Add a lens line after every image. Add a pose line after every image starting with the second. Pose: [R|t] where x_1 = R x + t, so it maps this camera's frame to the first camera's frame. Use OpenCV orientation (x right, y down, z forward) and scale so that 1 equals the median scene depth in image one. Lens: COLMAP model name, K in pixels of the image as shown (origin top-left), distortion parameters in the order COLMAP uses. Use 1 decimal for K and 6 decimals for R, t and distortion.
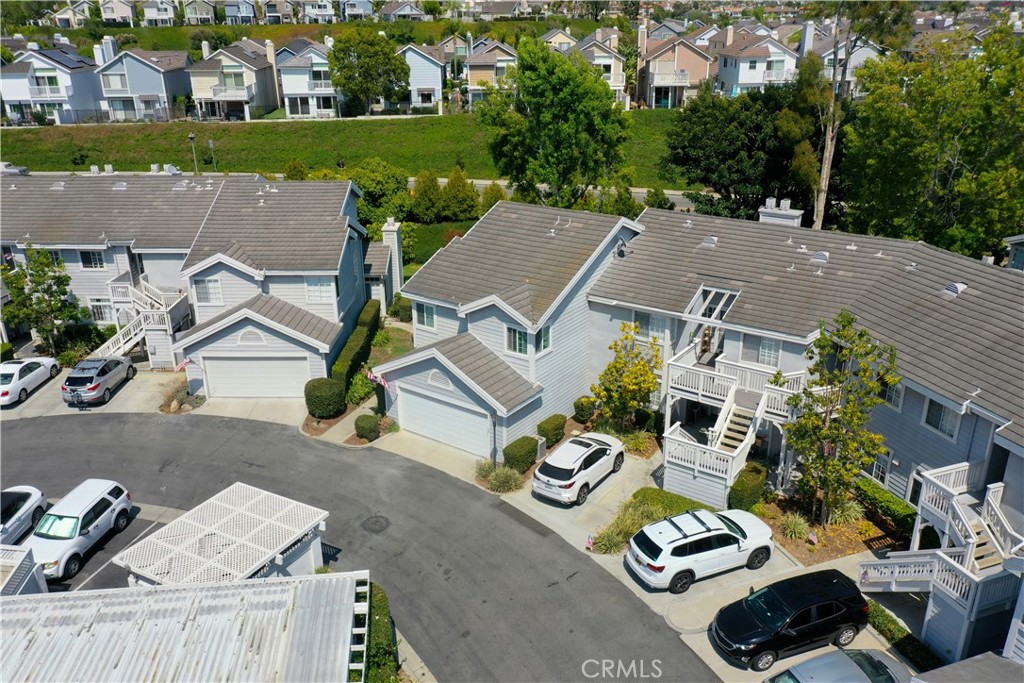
lens RADIAL K [[806.8, 0, 511.5], [0, 806.8, 337.9], [0, 0, 1]] dist [0.005729, -0.002525]
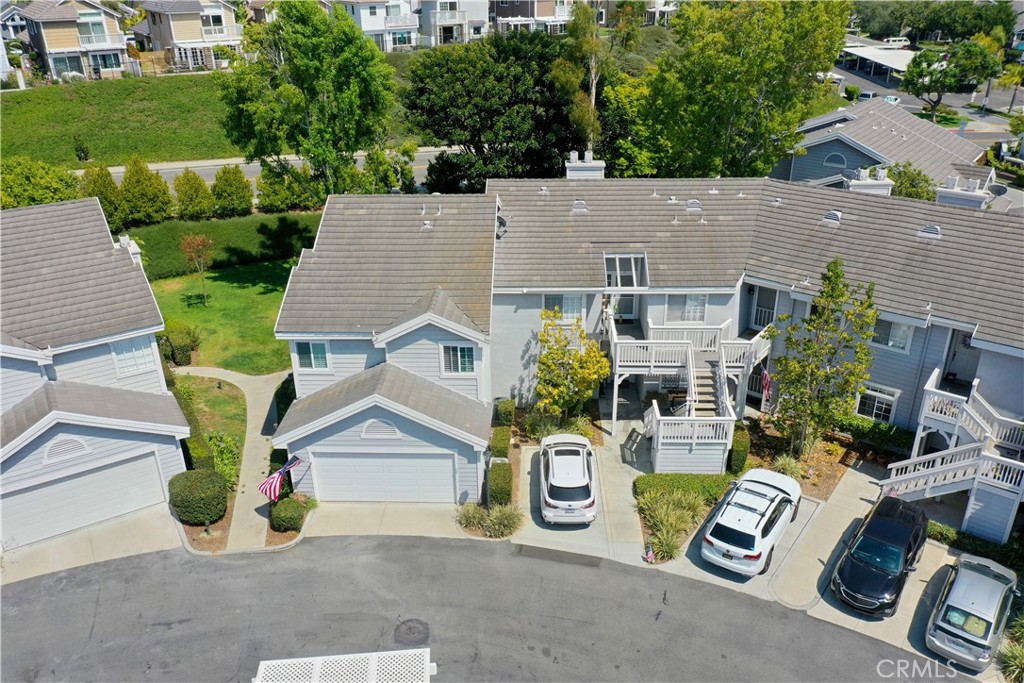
lens RADIAL K [[806.8, 0, 511.5], [0, 806.8, 337.9], [0, 0, 1]] dist [0.005729, -0.002525]
pose [[0.834365, -0.236267, 0.498009, -0.356124], [0.204236, 0.971685, 0.118812, -0.105135], [-0.511979, 0.002579, 0.858994, 0.238254]]
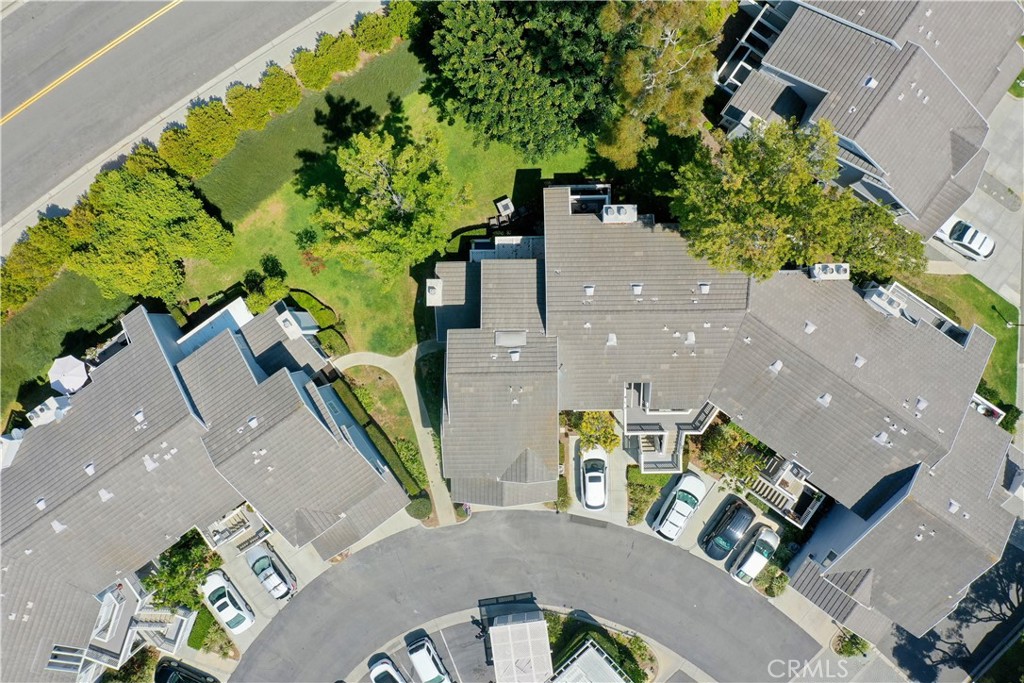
lens RADIAL K [[806.8, 0, 511.5], [0, 806.8, 337.9], [0, 0, 1]] dist [0.005729, -0.002525]
pose [[0.805533, -0.592018, -0.025129, 0.154796], [0.229744, 0.272949, 0.934193, -1.552927], [-0.546200, -0.758296, 0.355882, 0.647460]]
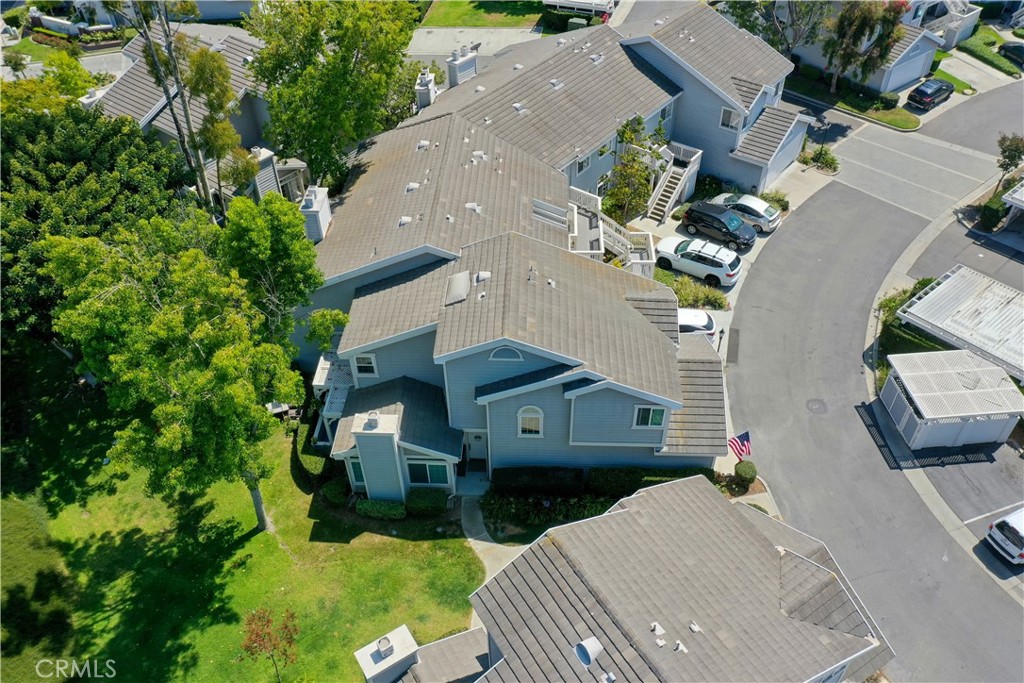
lens RADIAL K [[806.8, 0, 511.5], [0, 806.8, 337.9], [0, 0, 1]] dist [0.005729, -0.002525]
pose [[-0.542070, -0.550230, 0.635144, -0.586680], [0.328858, 0.556643, 0.762890, -0.873837], [-0.773313, 0.622411, -0.120792, 1.281177]]
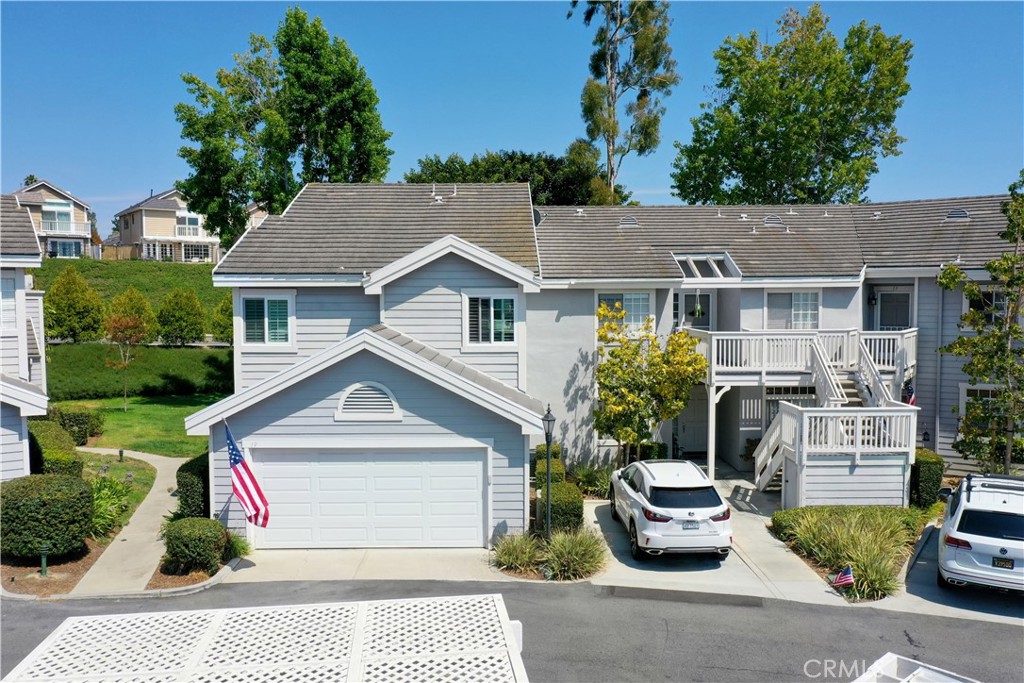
lens RADIAL K [[806.8, 0, 511.5], [0, 806.8, 337.9], [0, 0, 1]] dist [0.005729, -0.002525]
pose [[0.807504, -0.026275, 0.589276, -0.305180], [0.208525, 0.947216, -0.243513, 0.151265], [-0.551774, 0.319516, 0.770360, 0.553314]]
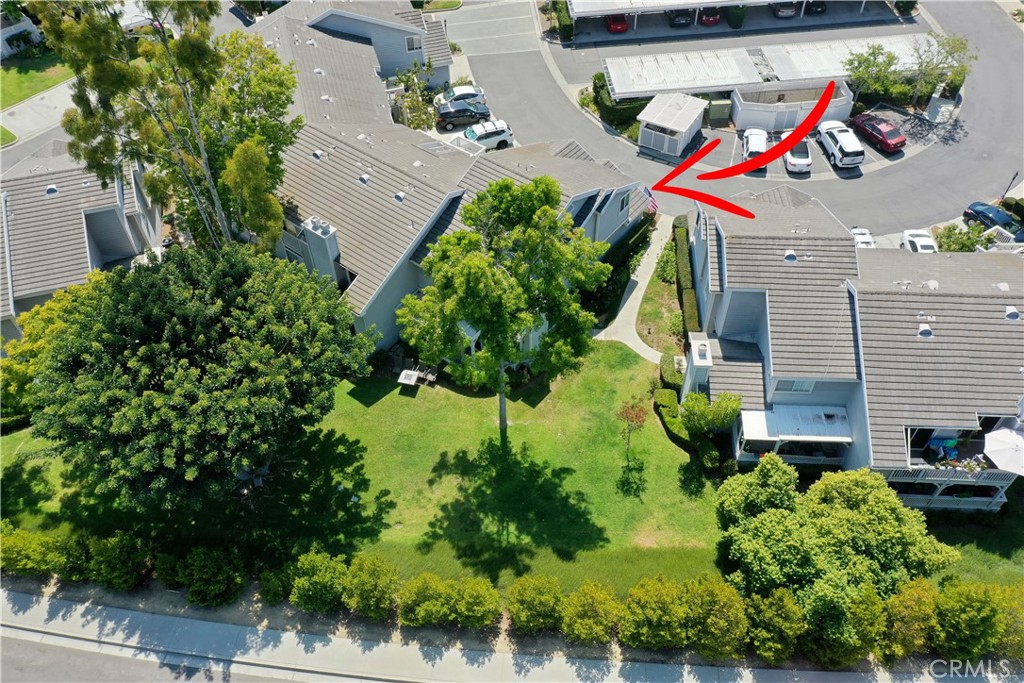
lens RADIAL K [[806.8, 0, 511.5], [0, 806.8, 337.9], [0, 0, 1]] dist [0.005729, -0.002525]
pose [[-0.998682, -0.011321, 0.050062, 0.015448], [0.042841, 0.353283, 0.934535, -1.391824], [-0.028266, 0.935448, -0.352333, 1.885914]]
